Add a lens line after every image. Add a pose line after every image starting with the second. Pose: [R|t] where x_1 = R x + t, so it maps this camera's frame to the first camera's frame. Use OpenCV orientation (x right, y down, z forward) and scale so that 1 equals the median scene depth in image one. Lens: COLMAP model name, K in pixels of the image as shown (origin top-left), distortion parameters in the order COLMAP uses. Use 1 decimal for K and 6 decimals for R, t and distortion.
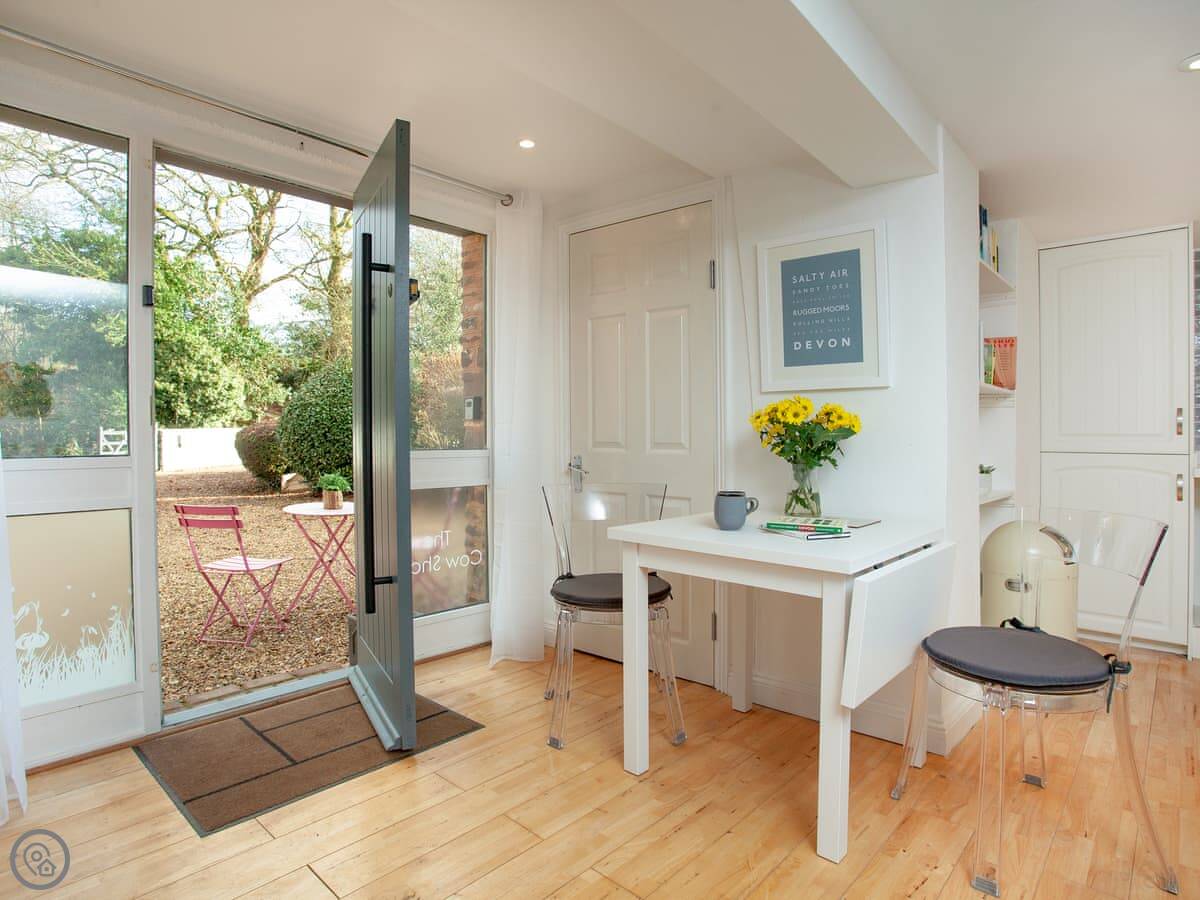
lens RADIAL K [[659.2, 0, 595.8], [0, 659.2, 469.8], [0, 0, 1]] dist [-0.069901, 0.050033]
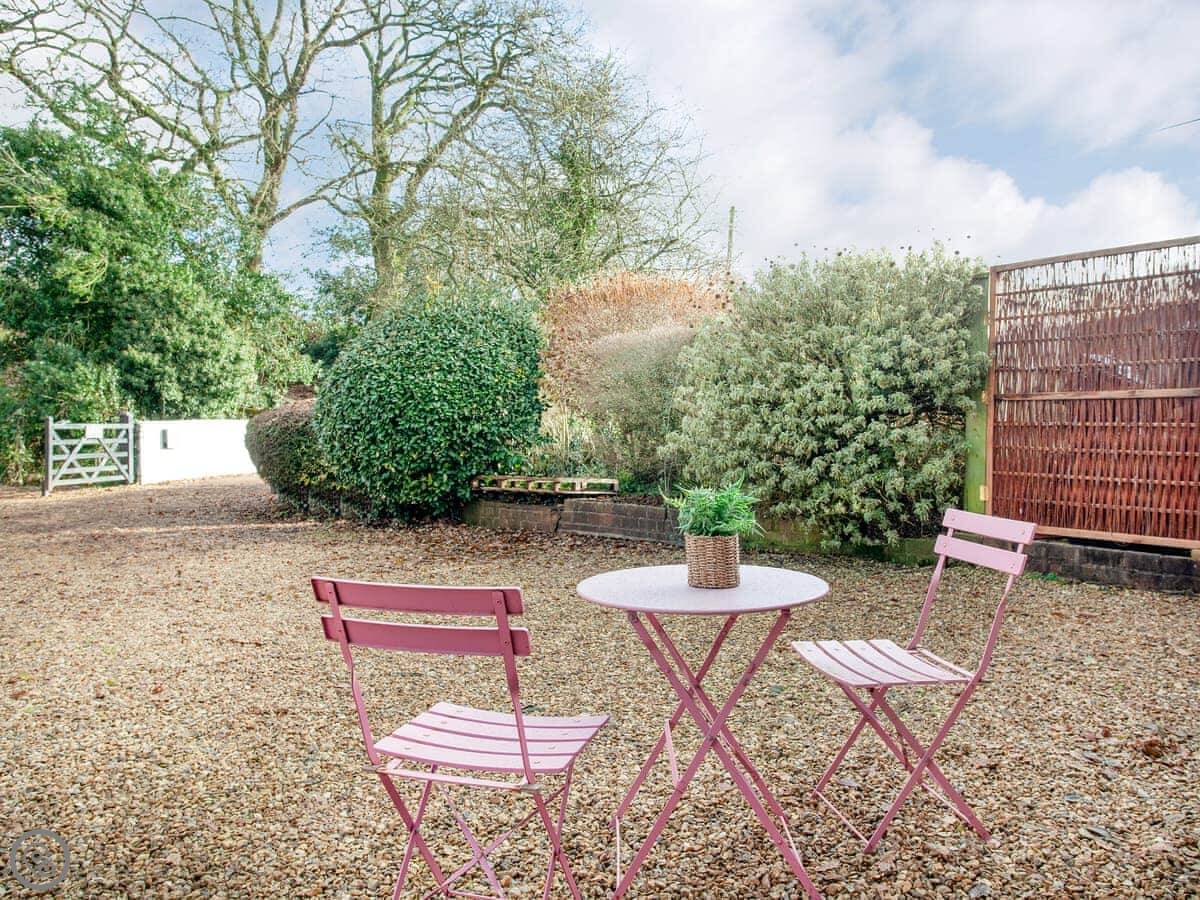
lens RADIAL K [[877.1, 0, 580.0], [0, 877.1, 457.4], [0, 0, 1]] dist [-0.012742, 0.006240]
pose [[0.990230, -0.011068, -0.139001, -0.083541], [0.008403, 0.999770, -0.019747, -0.002558], [0.139188, 0.018387, 0.990095, 0.145758]]
